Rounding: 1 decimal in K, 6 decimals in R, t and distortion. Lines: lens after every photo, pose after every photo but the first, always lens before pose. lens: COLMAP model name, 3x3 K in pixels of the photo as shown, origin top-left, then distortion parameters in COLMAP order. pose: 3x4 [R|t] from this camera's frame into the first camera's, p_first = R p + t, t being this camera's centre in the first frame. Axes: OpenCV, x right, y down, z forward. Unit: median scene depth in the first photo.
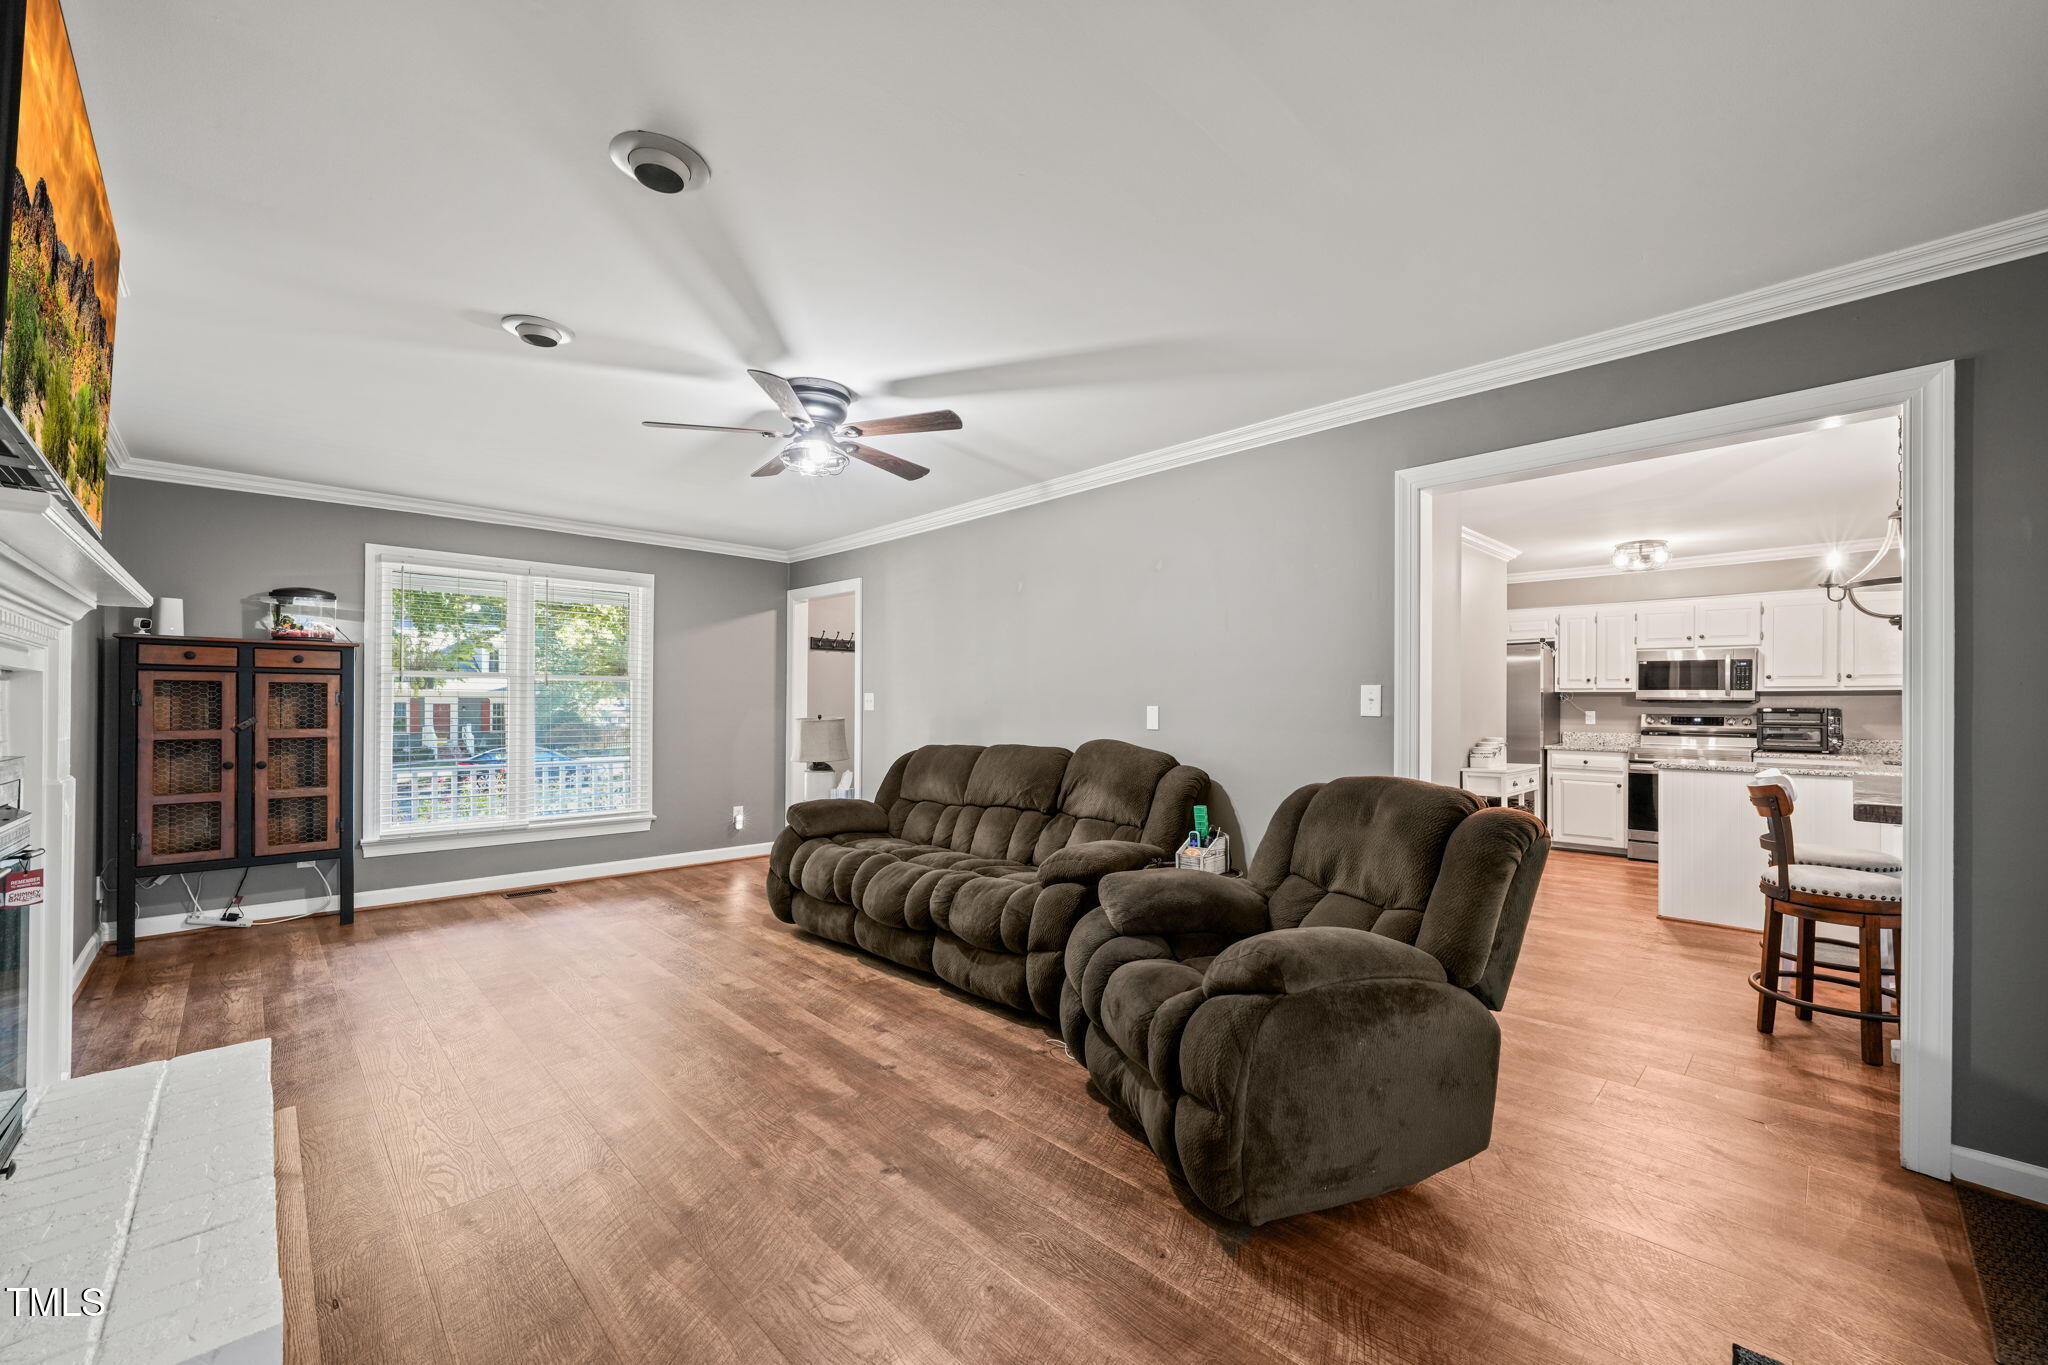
lens RADIAL K [[812.6, 0, 1043.5], [0, 812.6, 696.1], [0, 0, 1]] dist [-0.013839, 0.003832]
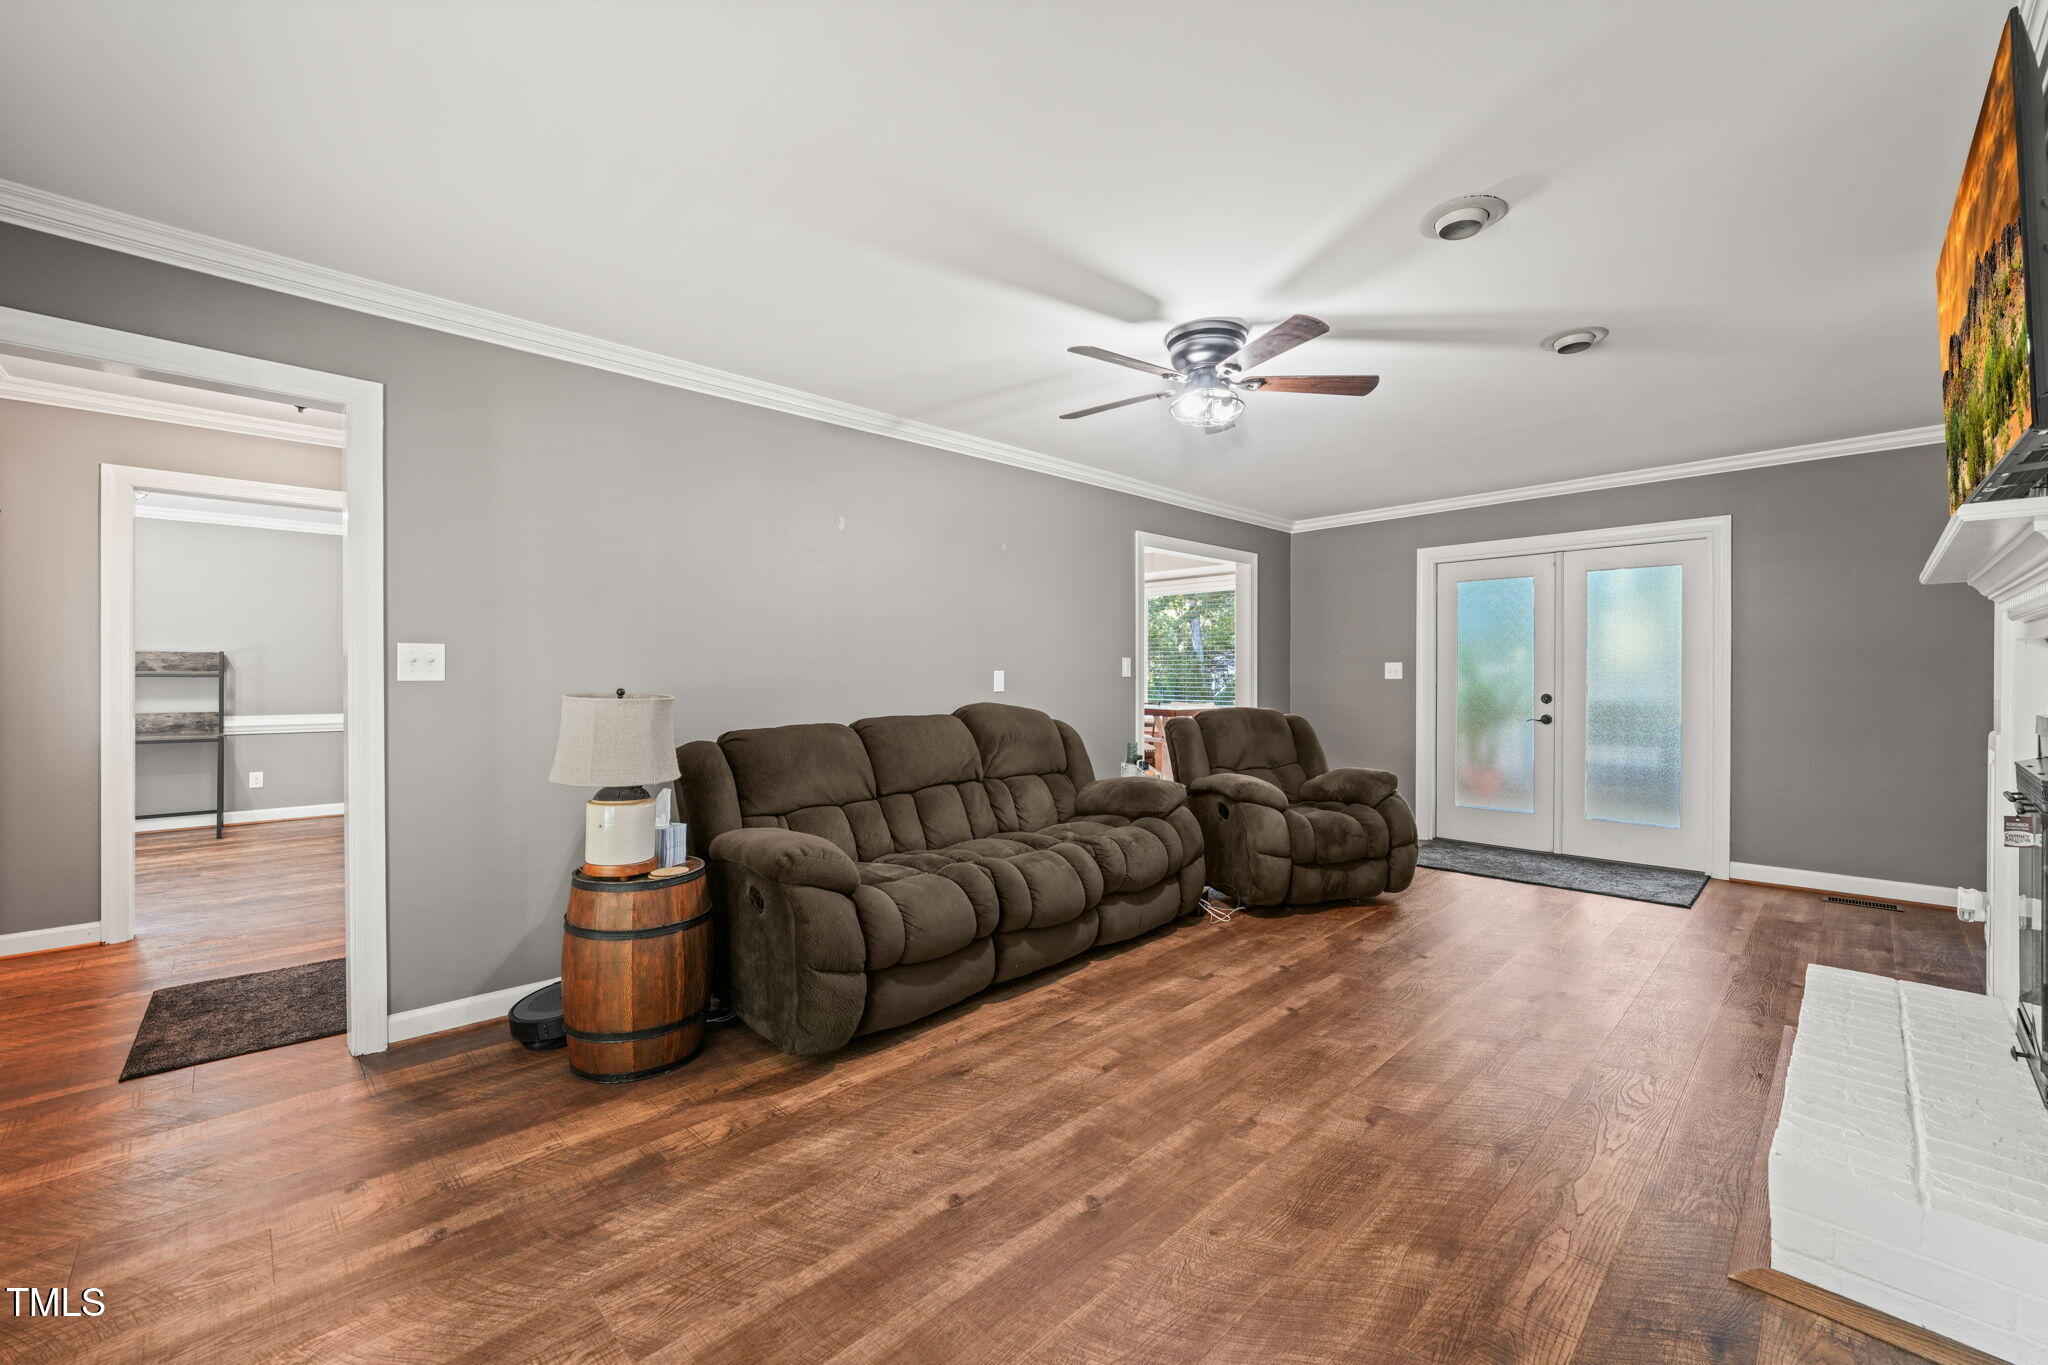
lens RADIAL K [[812.6, 0, 992.7], [0, 812.6, 669.1], [0, 0, 1]] dist [-0.013839, 0.003832]
pose [[0.034751, 0.001261, 0.999395, -0.939216], [-0.011215, 0.999937, -0.000872, 0.010178], [-0.999333, -0.011178, 0.034763, 0.923395]]
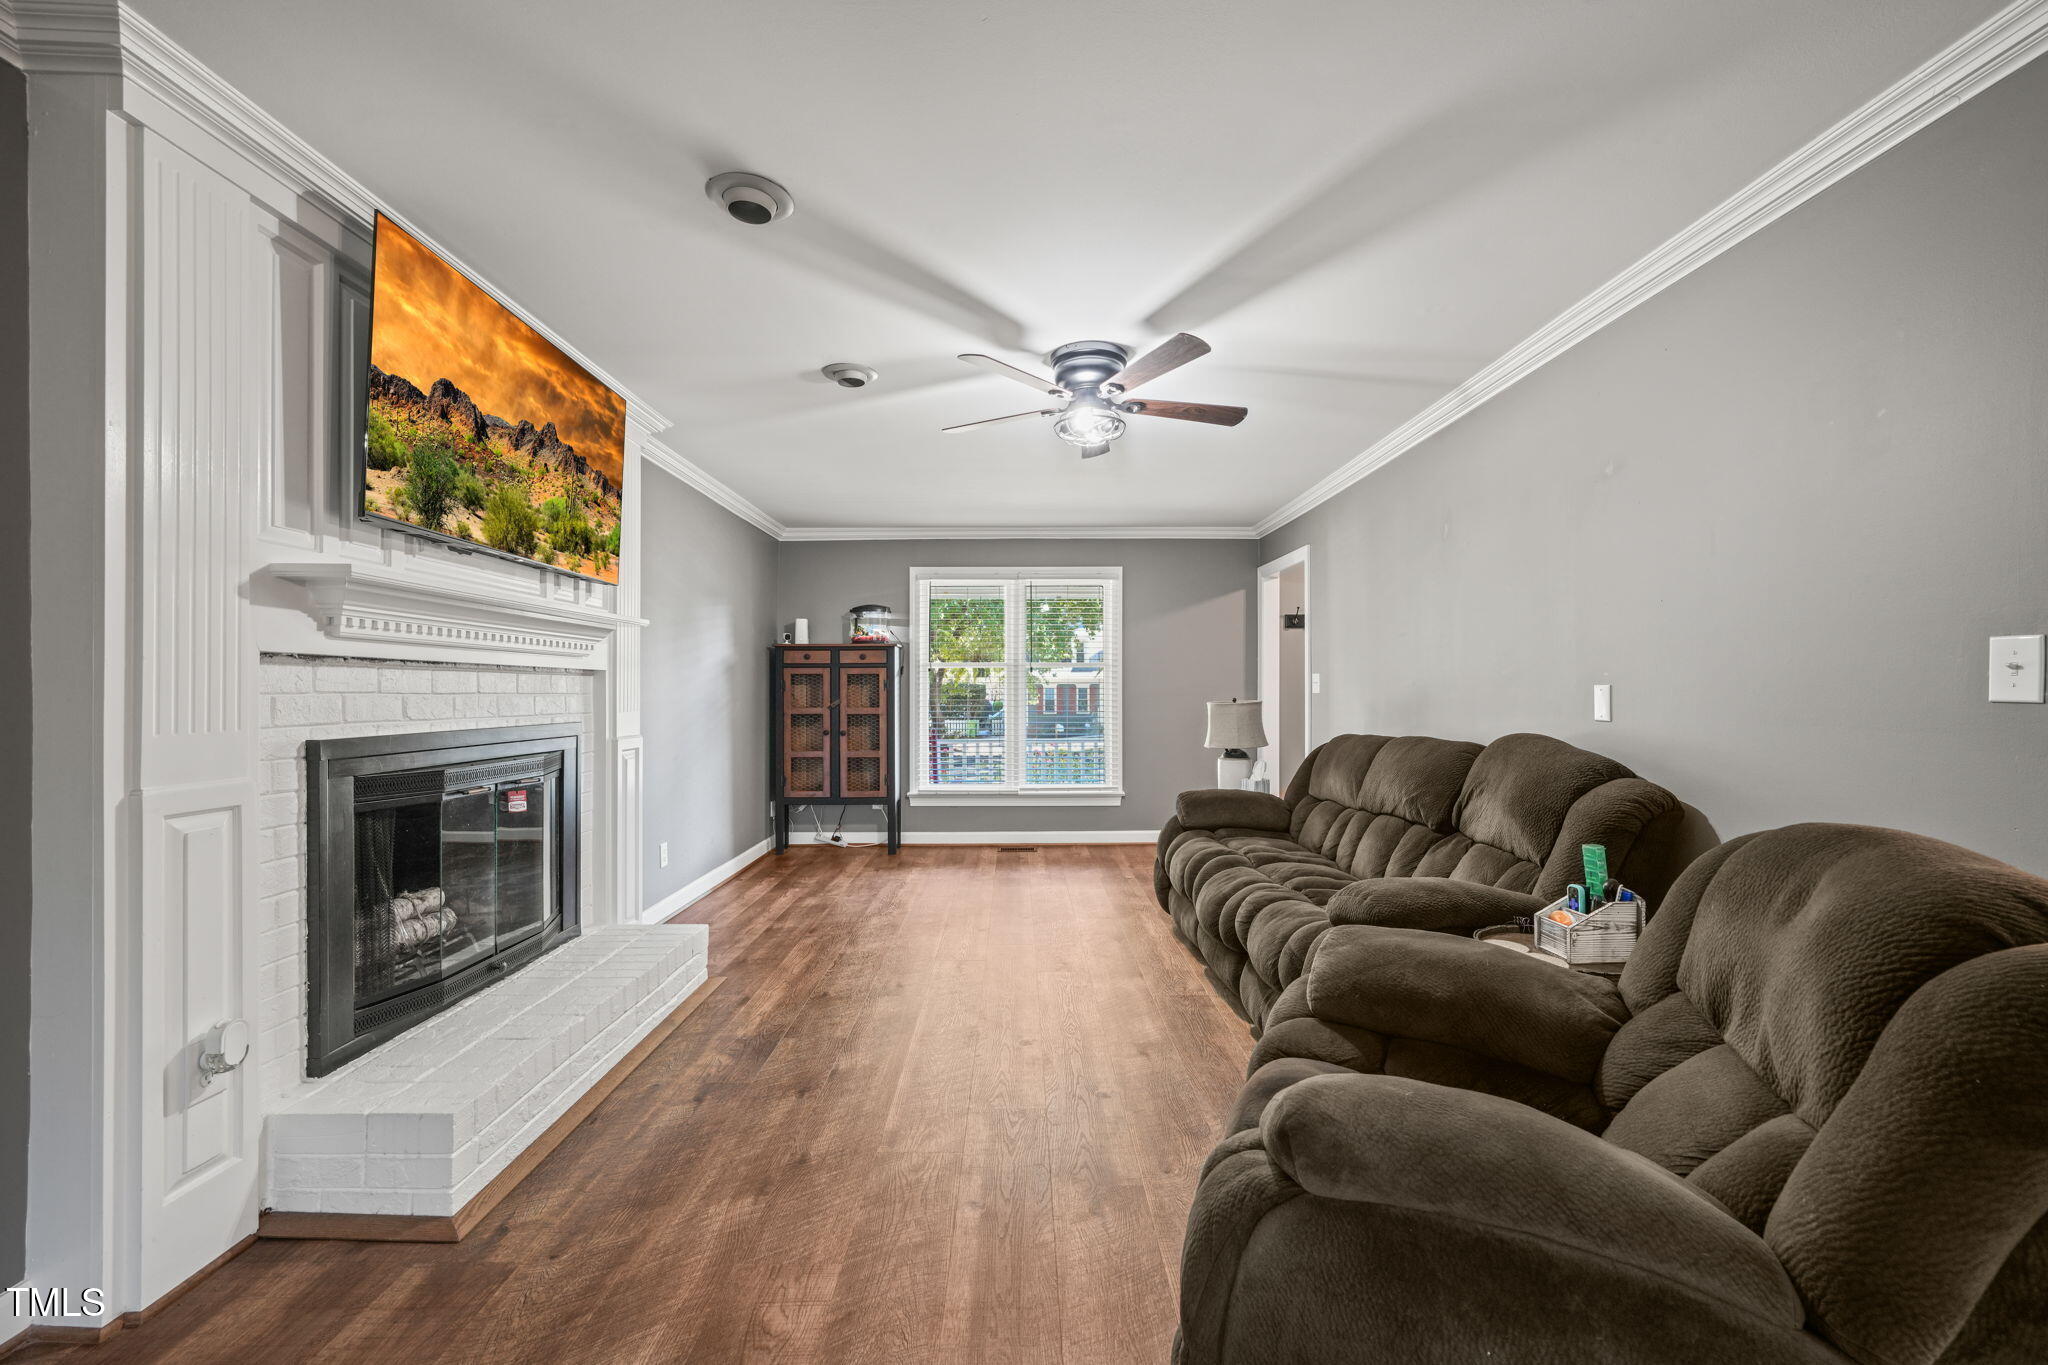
lens RADIAL K [[812.6, 0, 1020.6], [0, 812.6, 677.9], [0, 0, 1]] dist [-0.013839, 0.003832]
pose [[0.717290, -0.015489, -0.696603, 0.240022], [0.013376, 0.999875, -0.008460, 0.005619], [0.696647, -0.003250, 0.717407, 0.198223]]
